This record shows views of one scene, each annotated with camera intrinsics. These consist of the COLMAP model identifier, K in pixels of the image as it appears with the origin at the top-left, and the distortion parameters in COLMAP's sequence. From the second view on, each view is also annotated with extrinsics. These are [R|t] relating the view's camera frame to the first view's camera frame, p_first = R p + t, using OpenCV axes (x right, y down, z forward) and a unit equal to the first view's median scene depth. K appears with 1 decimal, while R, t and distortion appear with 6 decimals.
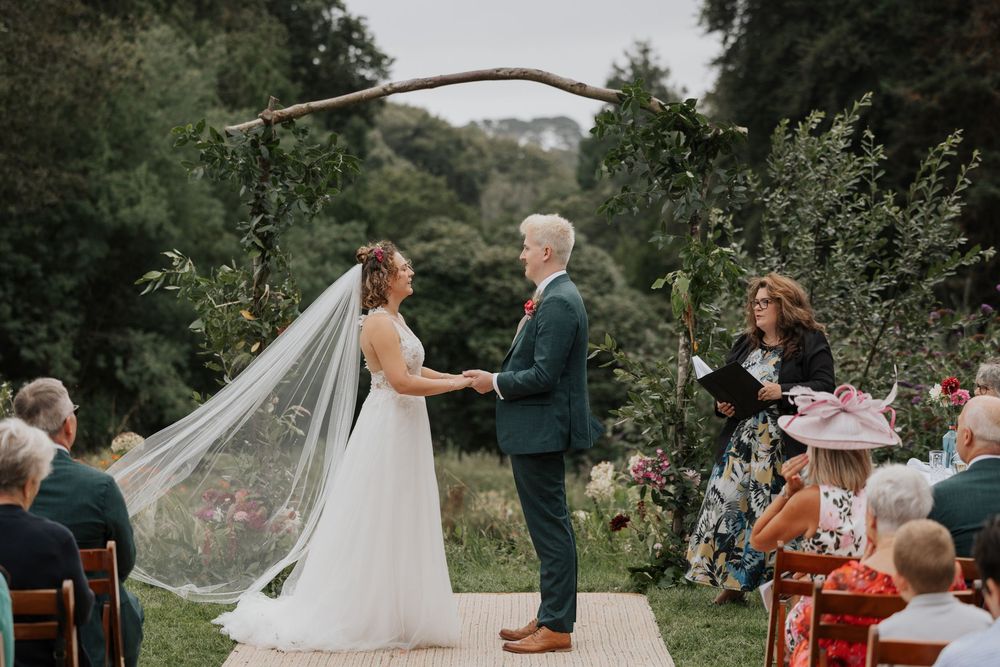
lens RADIAL K [[2736.6, 0, 500.0], [0, 2736.6, 333.9], [0, 0, 1]] dist [0.042774, 0.000000]
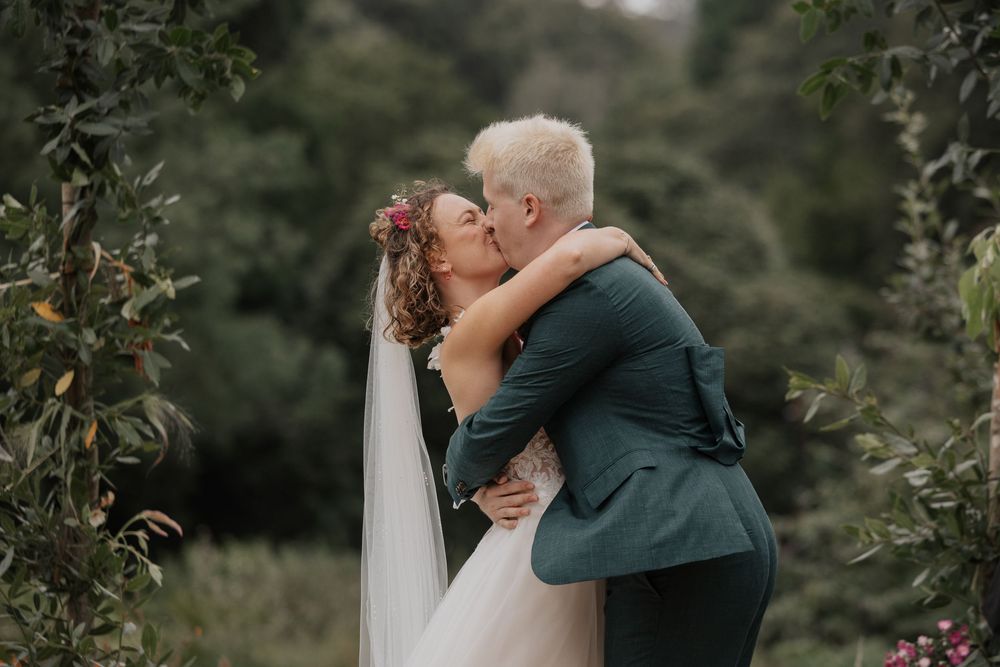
lens RADIAL K [[3889.5, 0, 500.1], [0, 3889.5, 333.1], [0, 0, 1]] dist [-0.283115, 0.000000]
pose [[0.999918, 0.012151, 0.004112, -0.019113], [-0.012151, 0.999926, -0.000112, -0.004018], [-0.004113, 0.000062, 0.999992, 0.348459]]
